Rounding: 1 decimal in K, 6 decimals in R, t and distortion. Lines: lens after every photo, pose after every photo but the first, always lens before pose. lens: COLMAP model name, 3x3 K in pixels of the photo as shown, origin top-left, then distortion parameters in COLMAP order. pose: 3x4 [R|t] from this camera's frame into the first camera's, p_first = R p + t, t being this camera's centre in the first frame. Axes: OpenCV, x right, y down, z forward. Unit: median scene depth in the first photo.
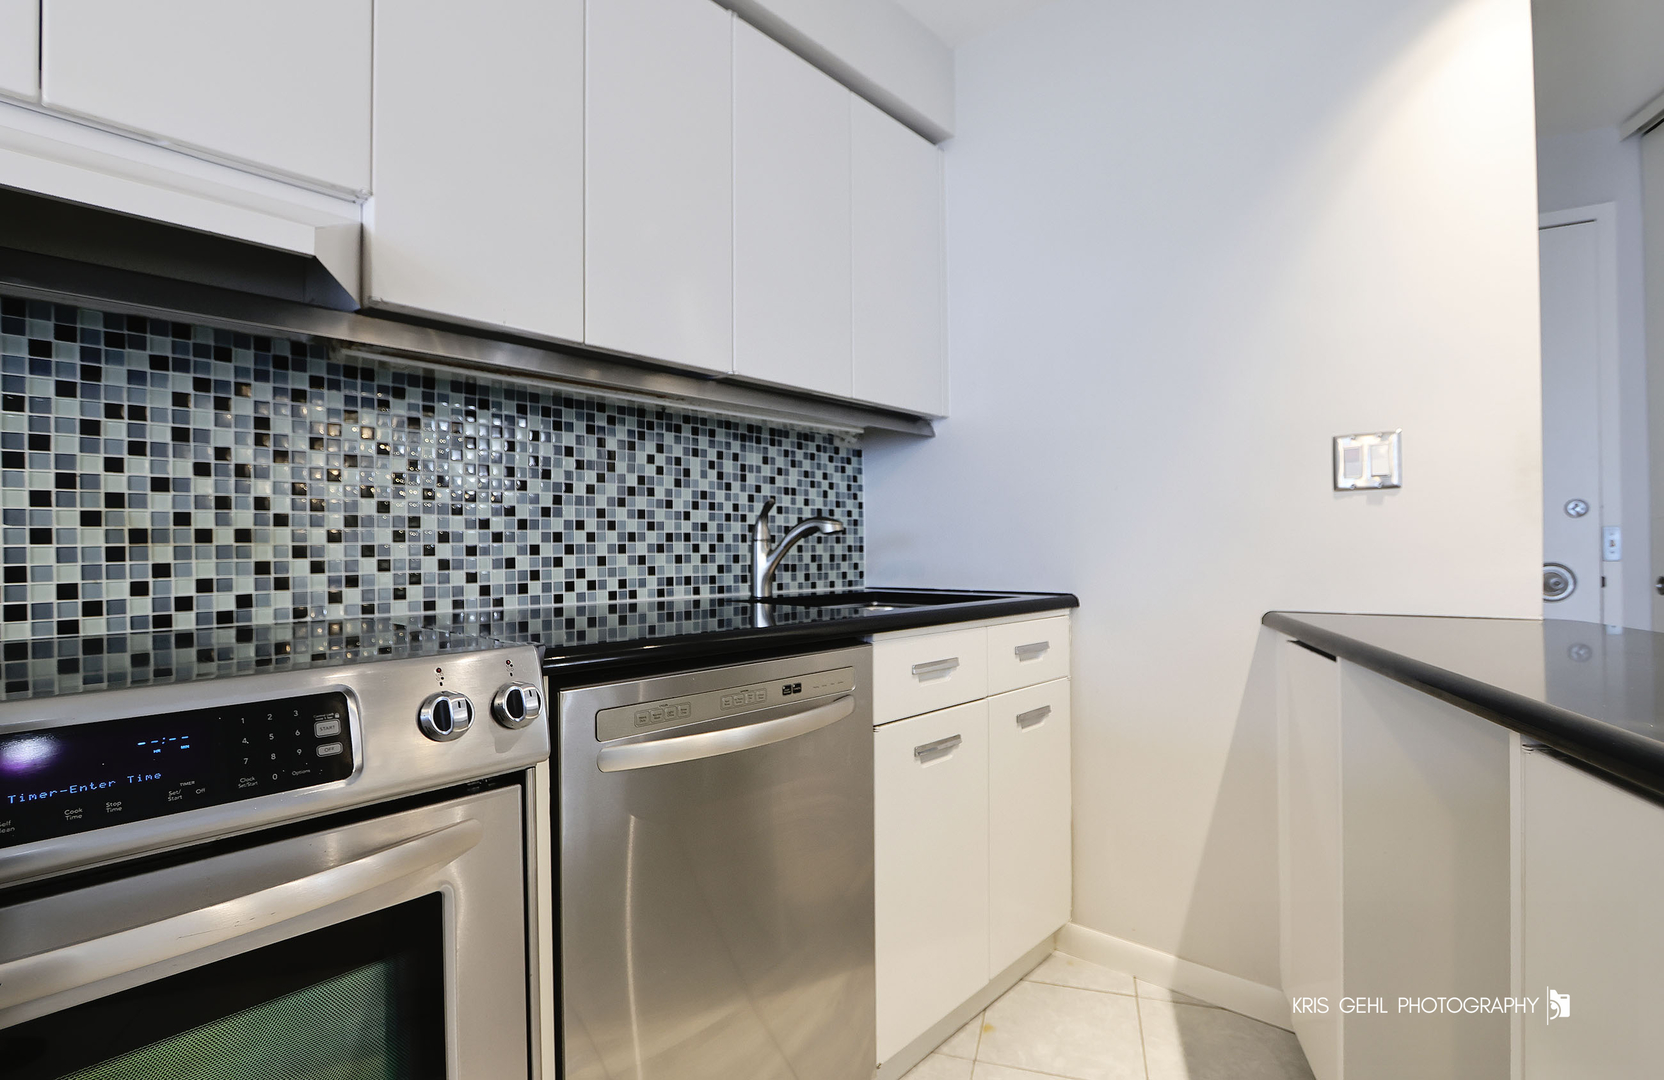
lens RADIAL K [[797.9, 0, 839.2], [0, 797.9, 552.4], [0, 0, 1]] dist [-0.028029, 0.005812]
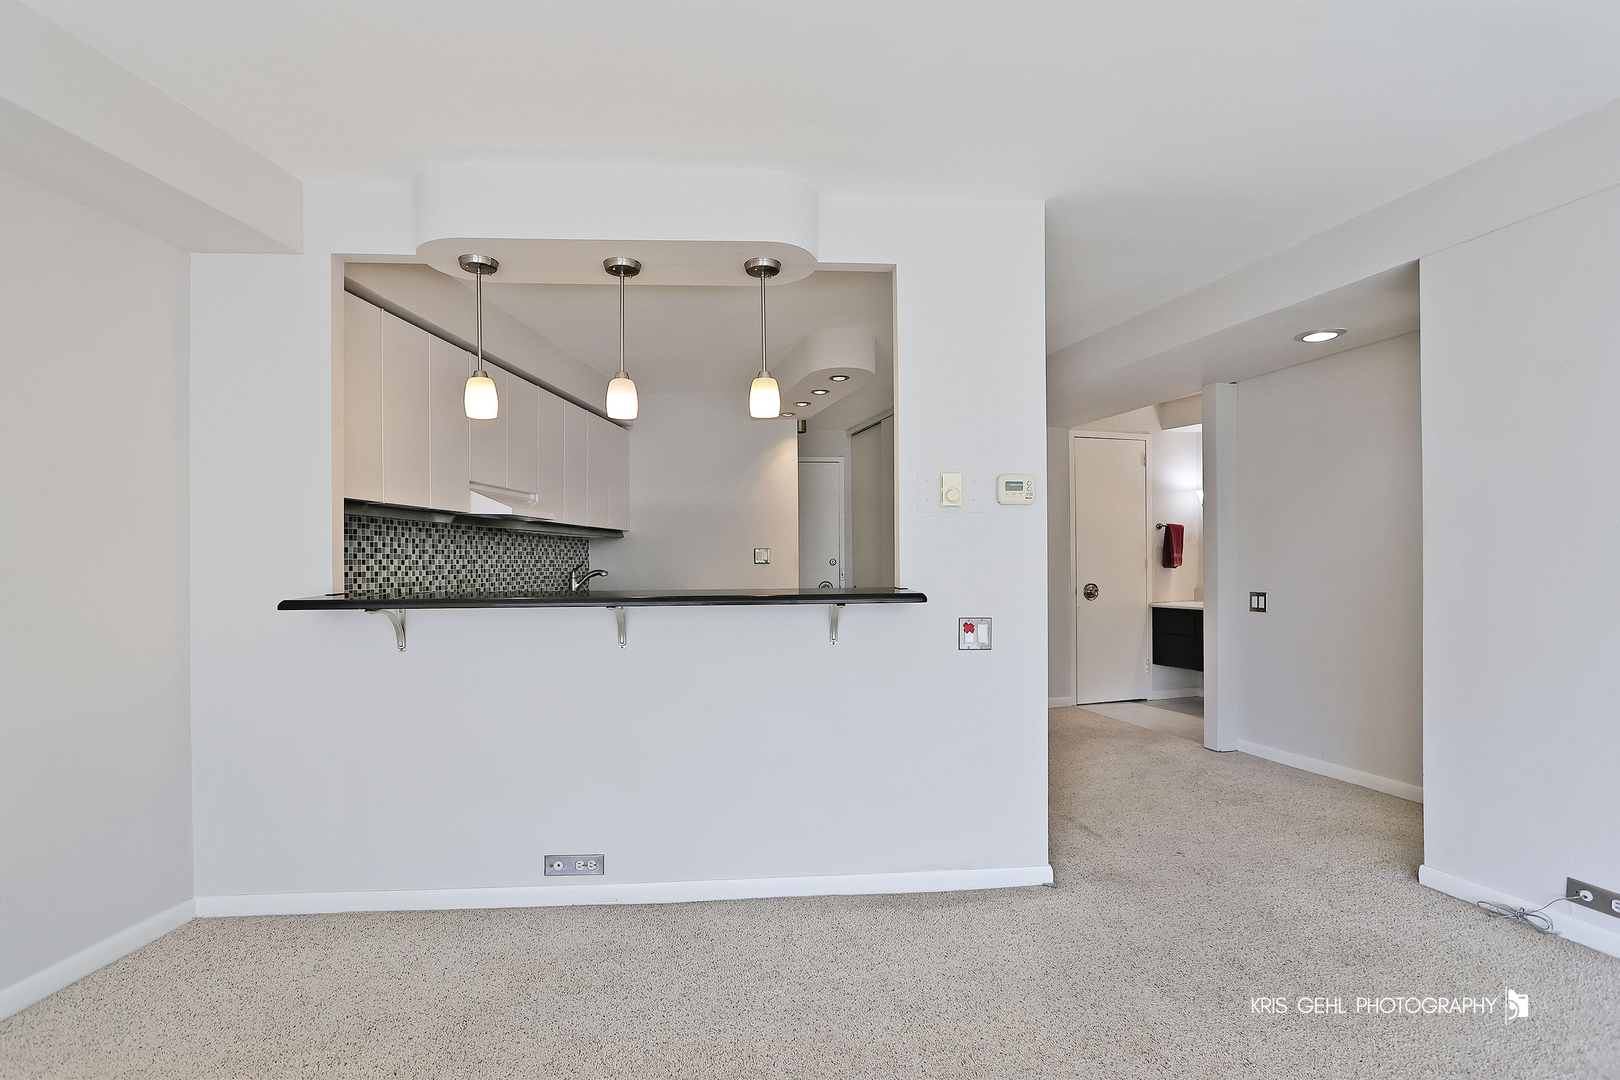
lens RADIAL K [[746.4, 0, 825.4], [0, 746.4, 566.9], [0, 0, 1]] dist [-0.020501, 0.003823]
pose [[0.794828, 0.009731, 0.606756, -1.125500], [-0.010914, 0.999939, -0.001740, -0.069051], [-0.606736, -0.005239, 0.794886, -1.857322]]
